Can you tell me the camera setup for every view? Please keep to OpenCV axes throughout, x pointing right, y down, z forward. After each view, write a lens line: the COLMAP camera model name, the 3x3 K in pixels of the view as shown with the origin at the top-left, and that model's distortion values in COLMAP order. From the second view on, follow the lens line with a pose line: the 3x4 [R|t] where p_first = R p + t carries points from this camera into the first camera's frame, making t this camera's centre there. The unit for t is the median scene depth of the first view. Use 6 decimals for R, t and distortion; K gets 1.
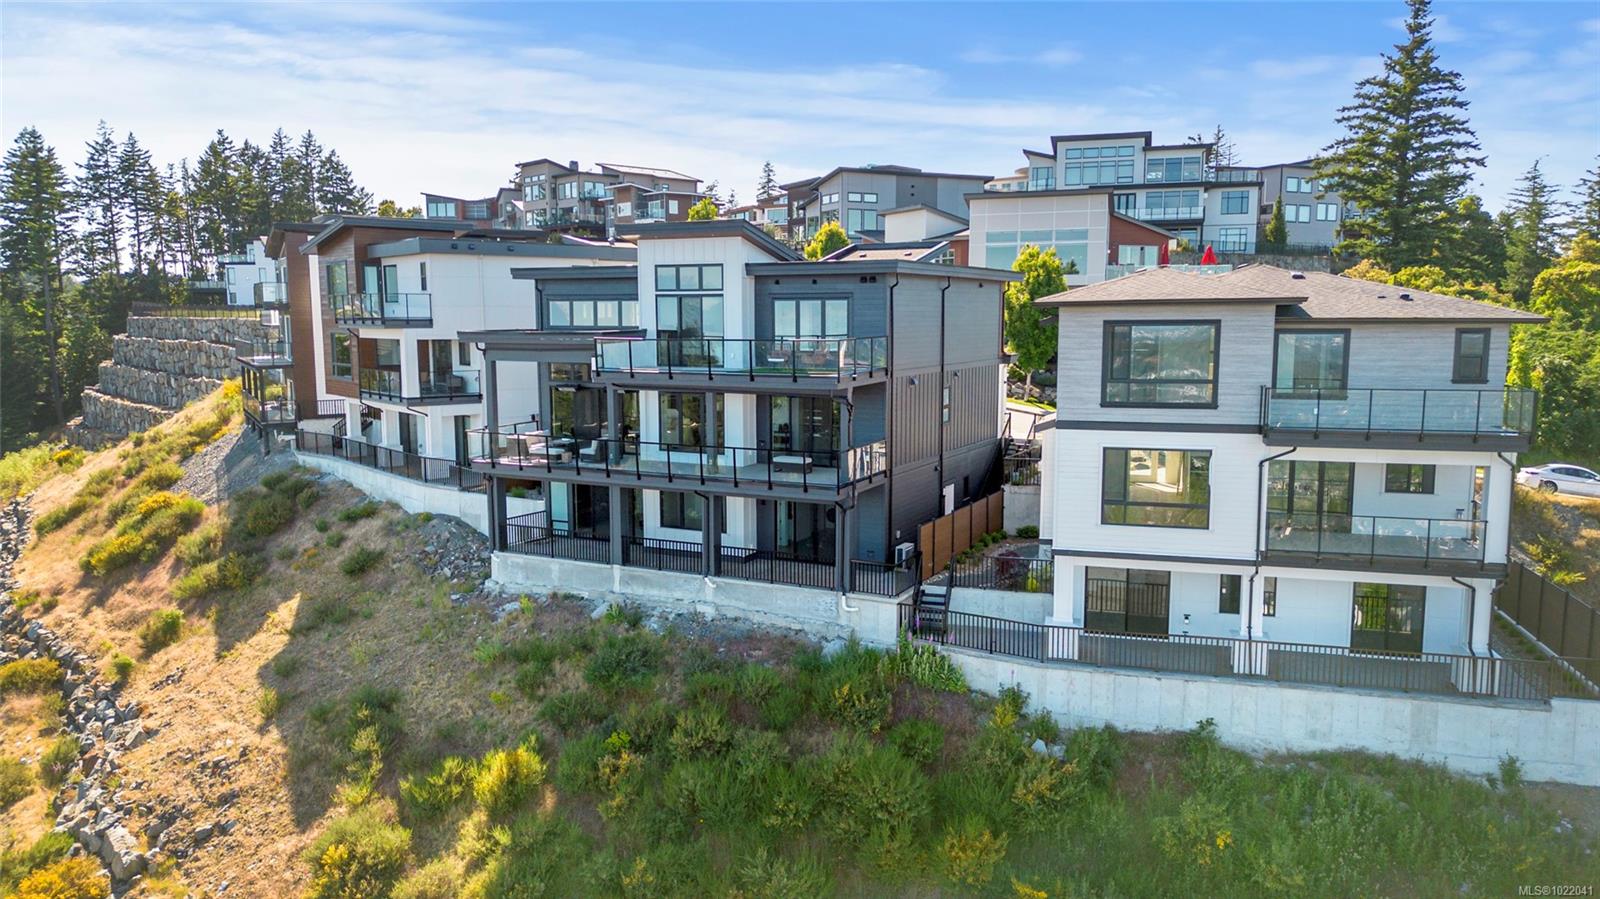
lens RADIAL K [[1168.5, 0, 800.0], [0, 1168.5, 449.5], [0, 0, 1]] dist [0.018717, -0.006417]
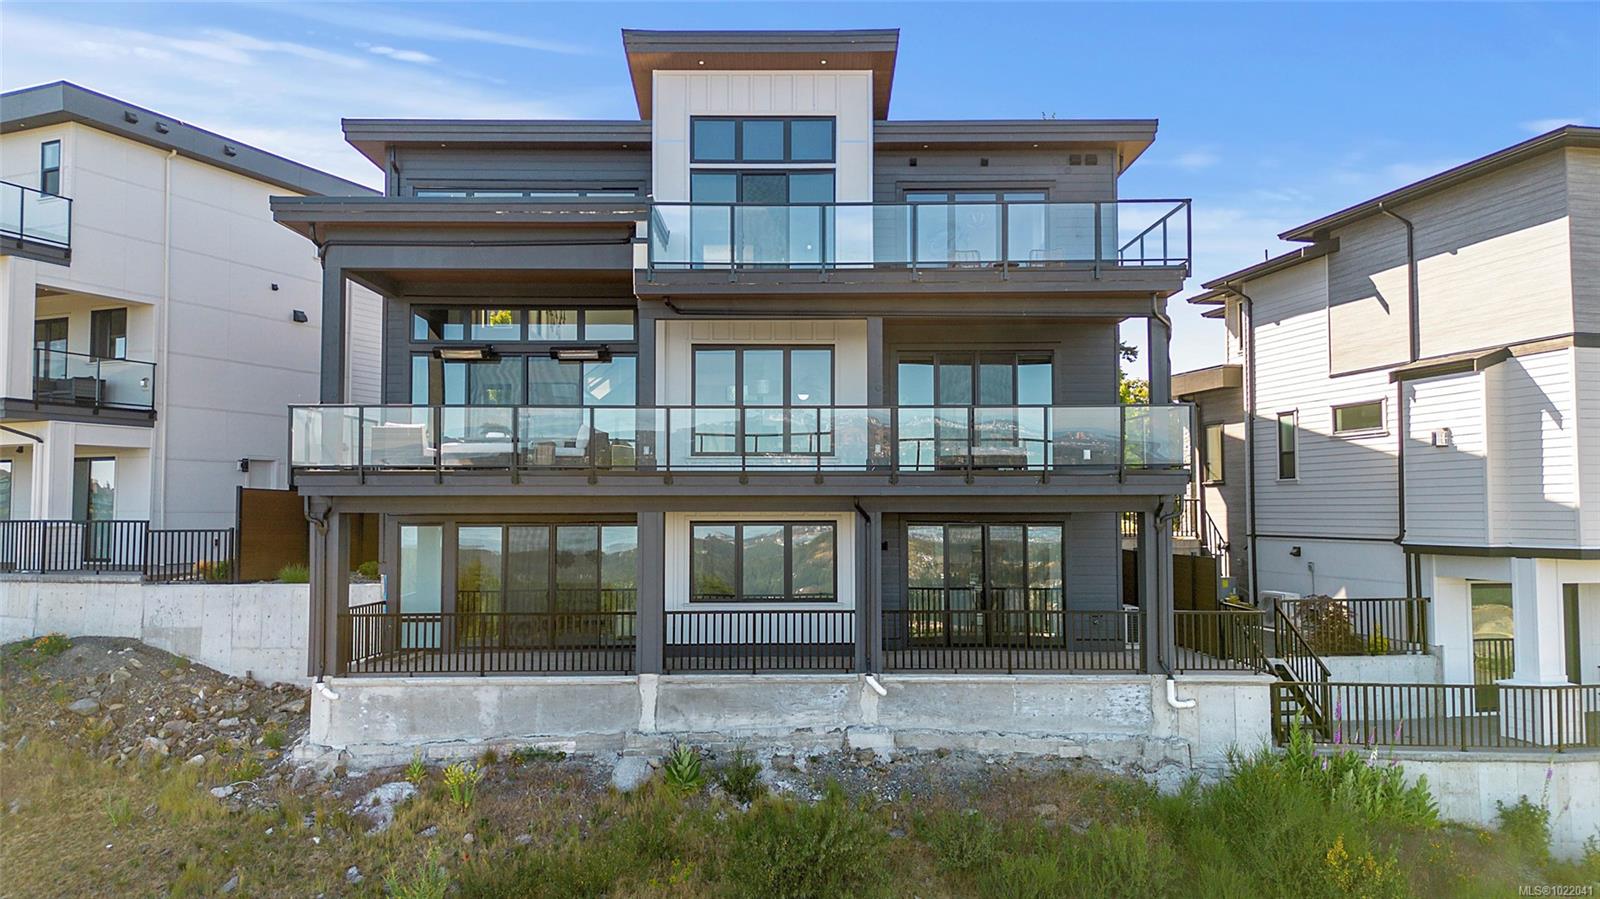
lens RADIAL K [[1168.5, 0, 800.0], [0, 1168.5, 449.5], [0, 0, 1]] dist [0.018717, -0.006417]
pose [[0.885295, 0.026595, 0.464269, -0.332381], [0.054191, 0.985661, -0.159798, 0.087778], [-0.461862, 0.166627, 0.871160, 0.530723]]
